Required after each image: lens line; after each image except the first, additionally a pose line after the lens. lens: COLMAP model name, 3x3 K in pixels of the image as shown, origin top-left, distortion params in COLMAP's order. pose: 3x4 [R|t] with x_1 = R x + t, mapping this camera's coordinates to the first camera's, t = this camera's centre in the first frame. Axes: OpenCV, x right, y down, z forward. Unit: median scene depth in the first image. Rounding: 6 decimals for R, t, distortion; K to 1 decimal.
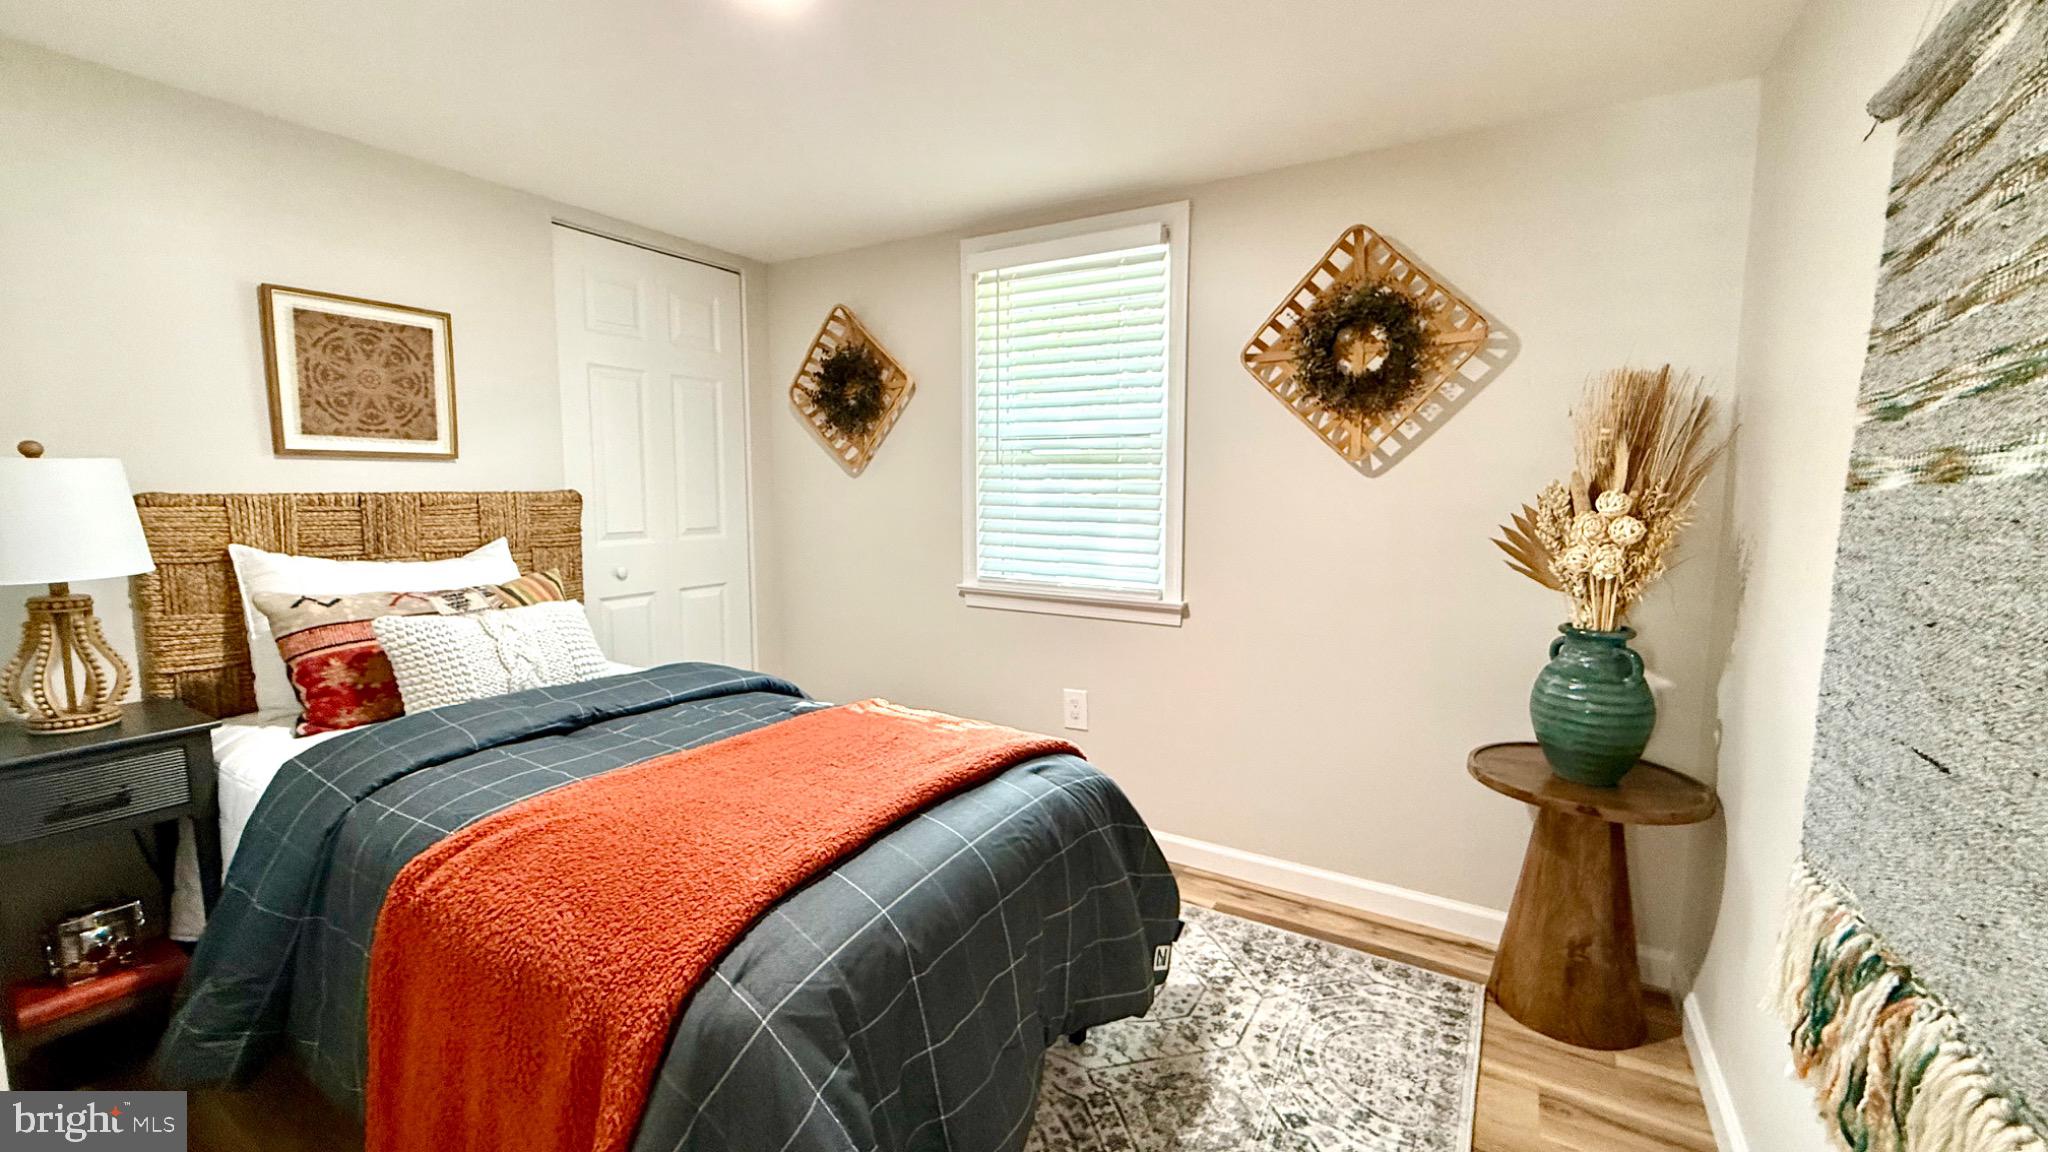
lens RADIAL K [[808.5, 0, 1014.9], [0, 808.5, 572.0], [0, 0, 1]] dist [0.001634, -0.000186]
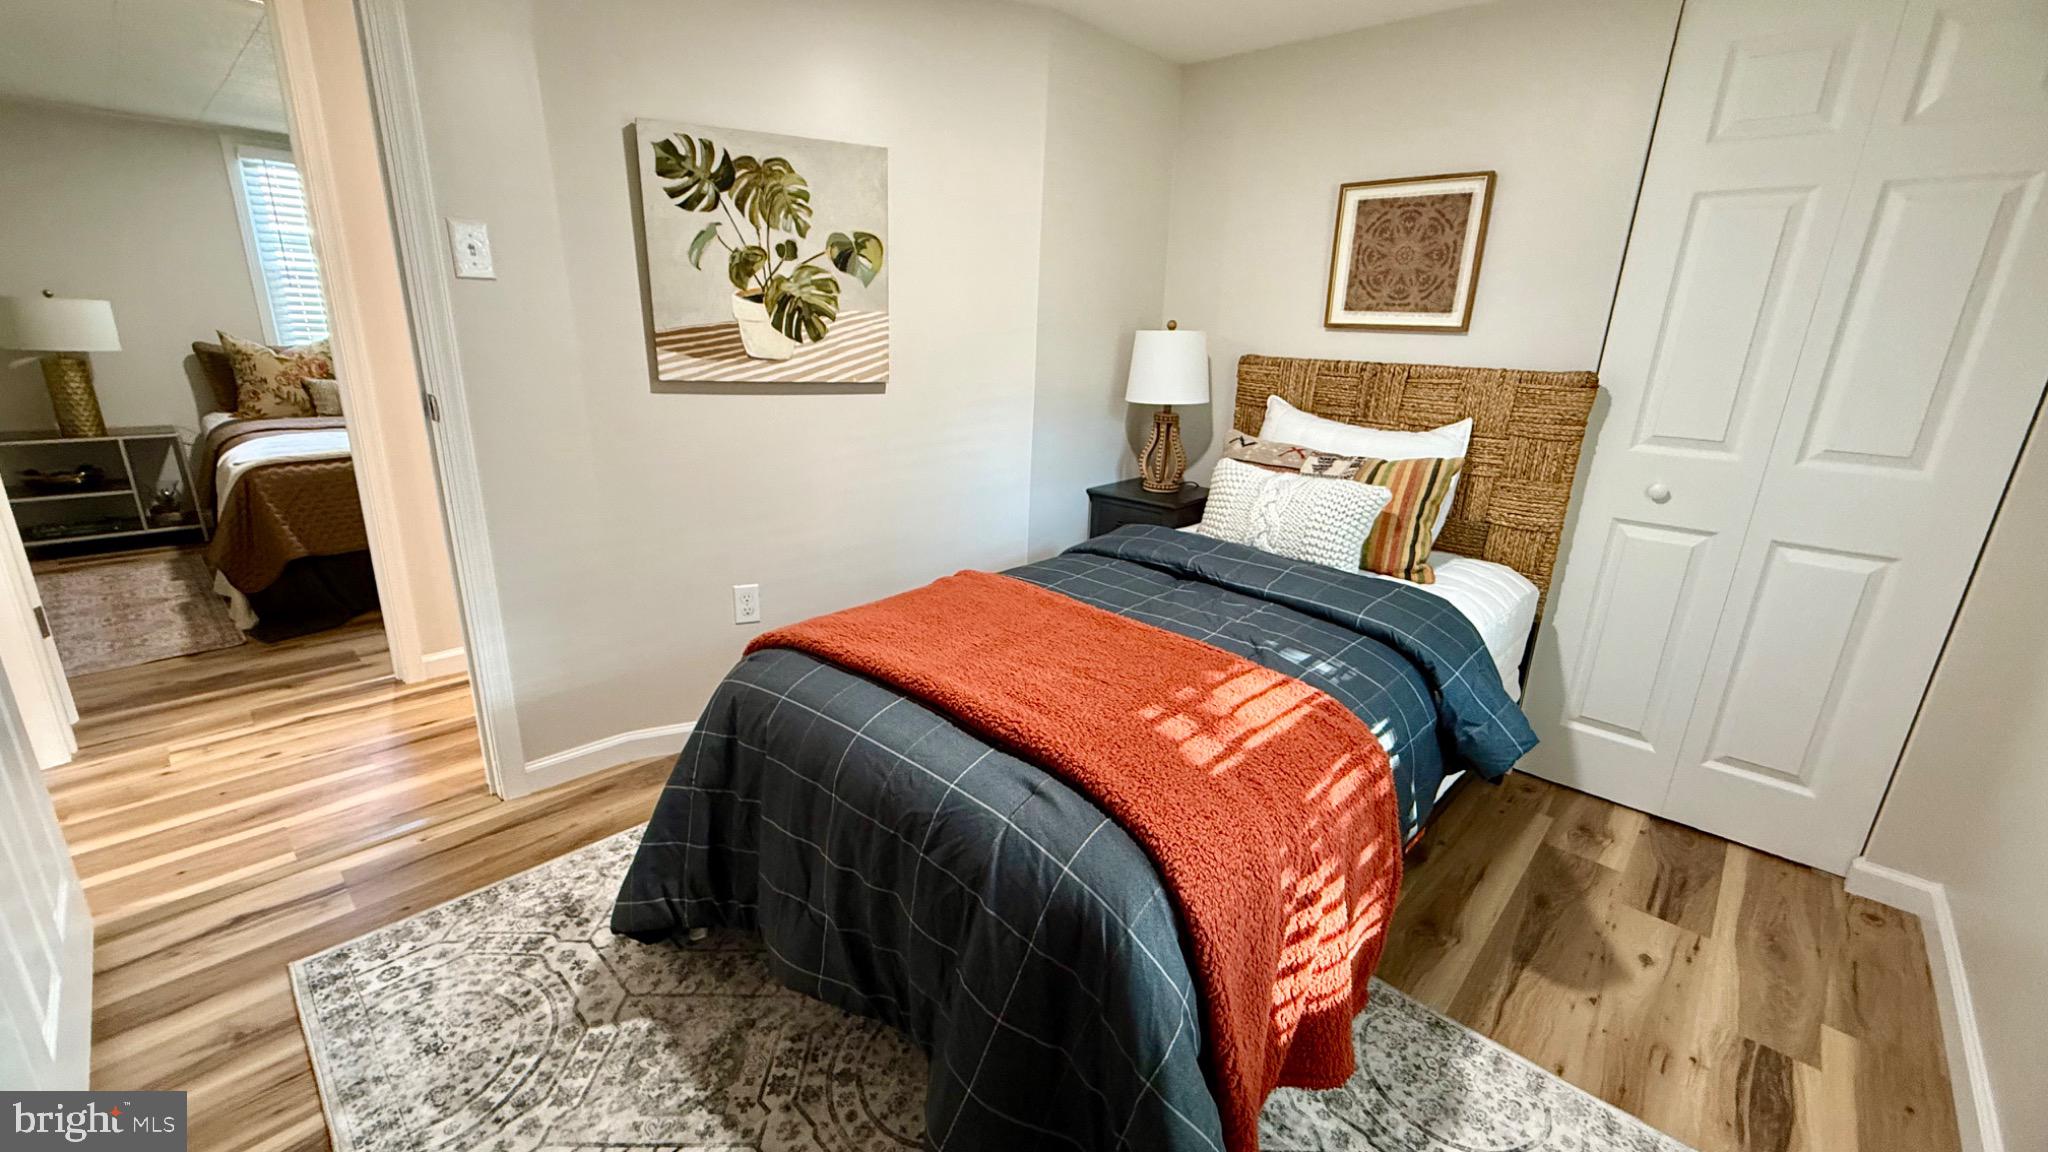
lens RADIAL K [[808.5, 0, 1014.9], [0, 808.5, 572.0], [0, 0, 1]] dist [0.001634, -0.000186]
pose [[-0.190032, 0.280701, -0.940795, 0.450629], [-0.138151, 0.941076, 0.308690, -0.103703], [0.972009, 0.188633, -0.140055, 0.738659]]
